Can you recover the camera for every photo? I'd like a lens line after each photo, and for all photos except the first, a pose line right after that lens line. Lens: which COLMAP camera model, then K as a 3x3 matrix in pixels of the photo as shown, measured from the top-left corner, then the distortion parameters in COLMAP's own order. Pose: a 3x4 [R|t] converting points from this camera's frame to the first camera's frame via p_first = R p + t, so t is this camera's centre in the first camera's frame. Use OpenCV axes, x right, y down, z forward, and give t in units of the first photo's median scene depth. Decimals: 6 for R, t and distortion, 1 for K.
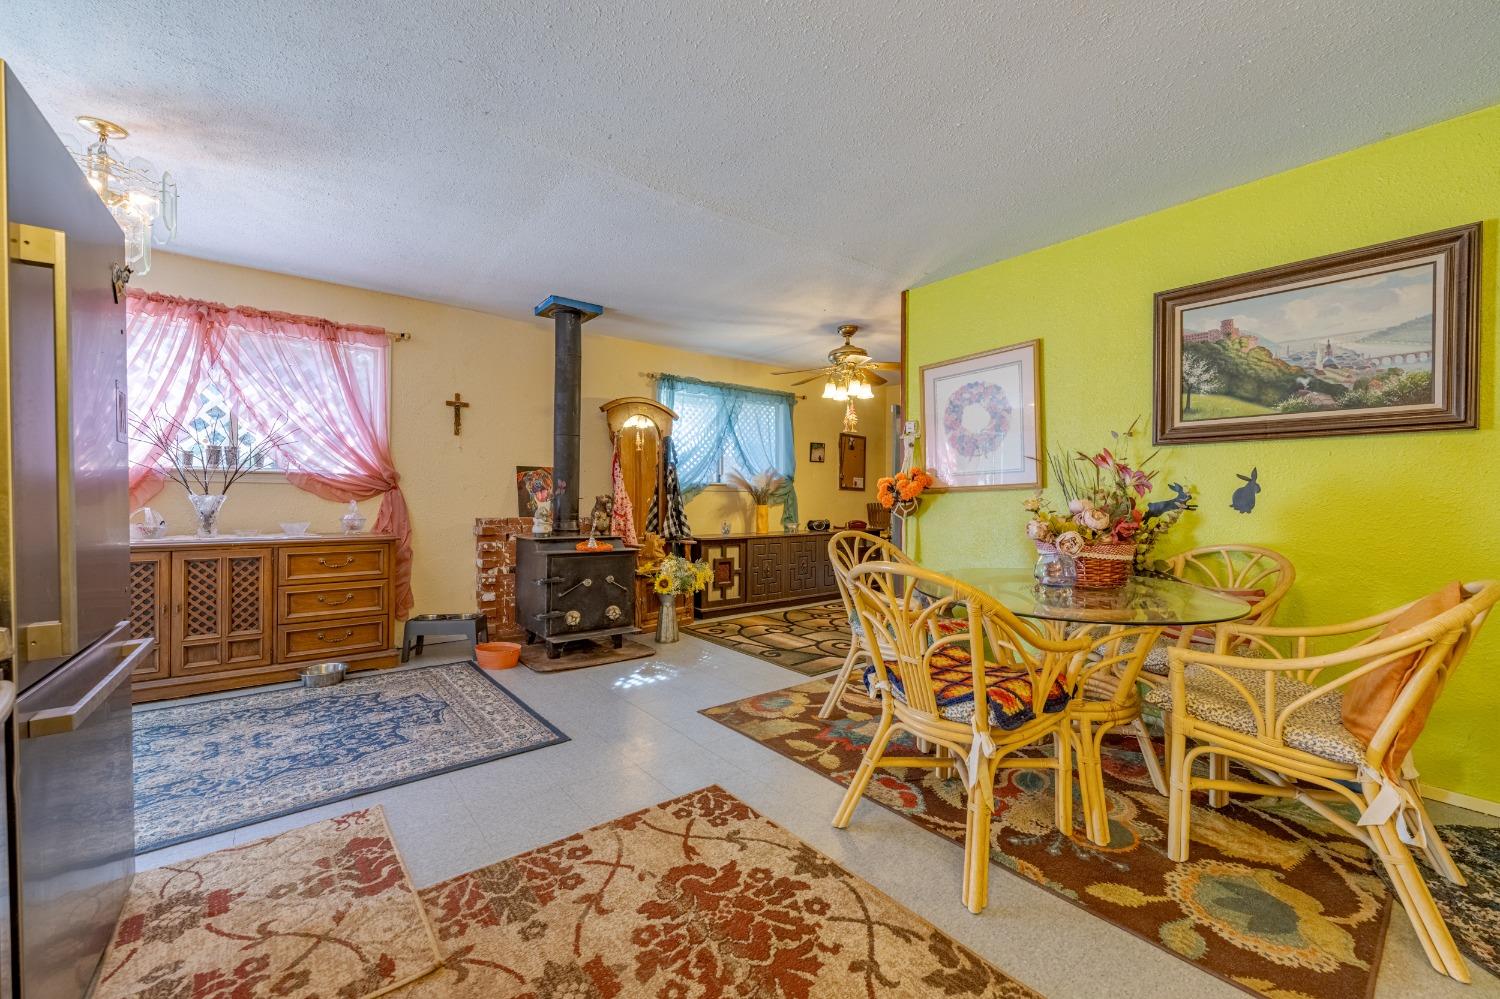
lens RADIAL K [[608.6, 0, 750.0], [0, 608.6, 499.5], [0, 0, 1]] dist [-0.003025, -0.000056]
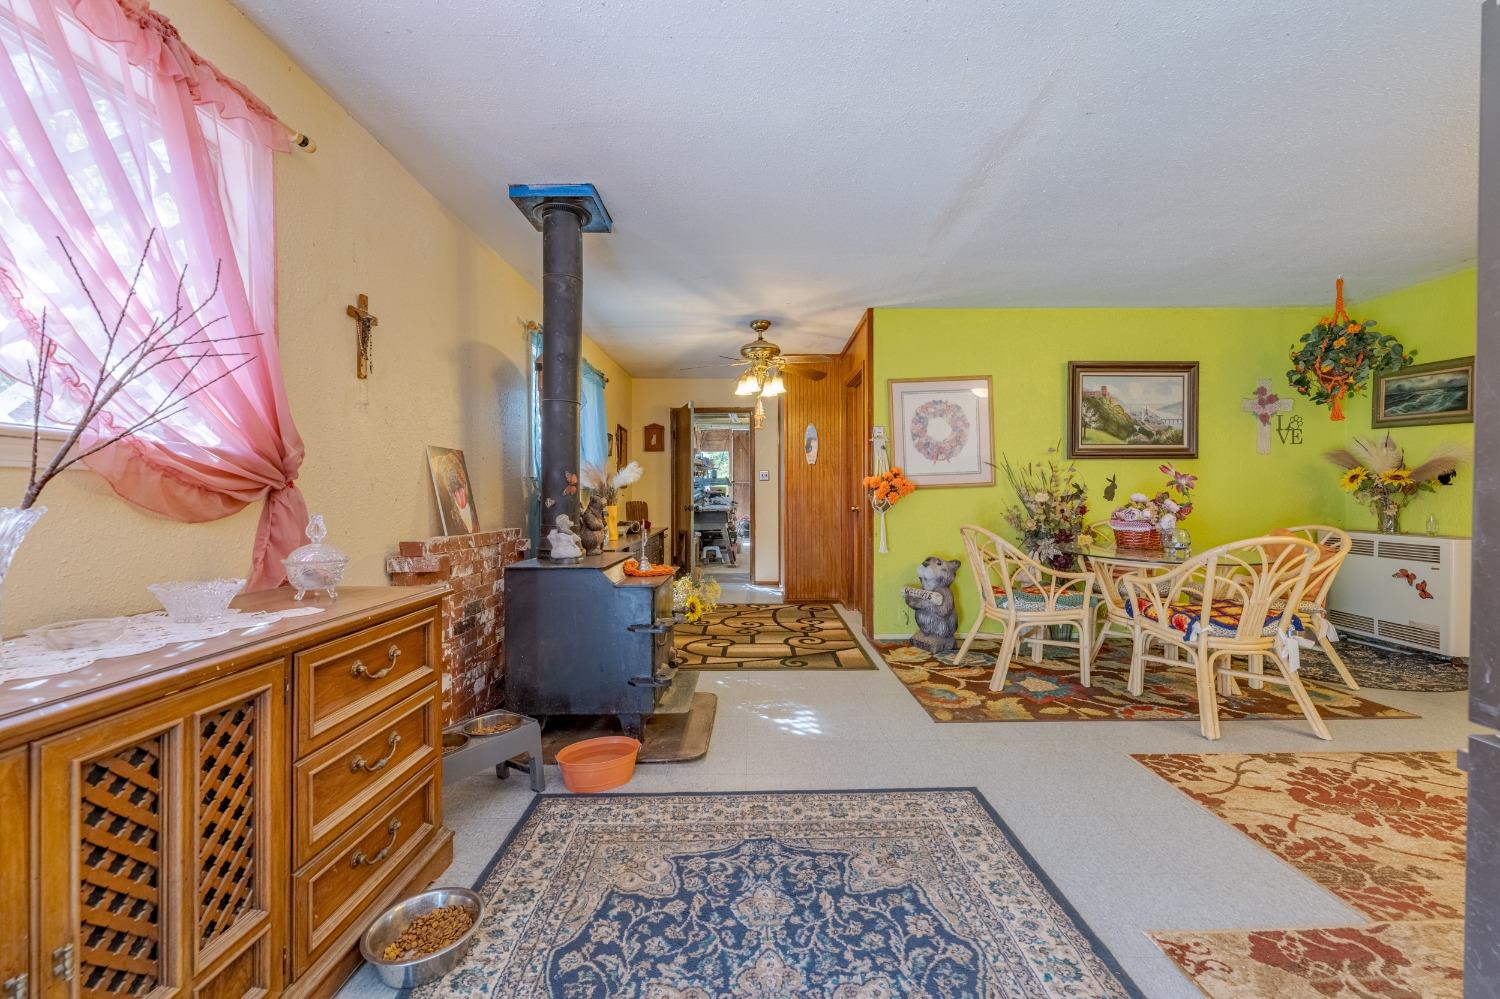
lens RADIAL K [[615.0, 0, 750.0], [0, 615.0, 499.5], [0, 0, 1]] dist [-0.000885, 0.000081]
pose [[0.606795, -0.017126, 0.794674, -1.107015], [0.012086, 0.999851, 0.012318, -0.014304], [-0.794767, 0.002130, 0.606911, 0.707672]]
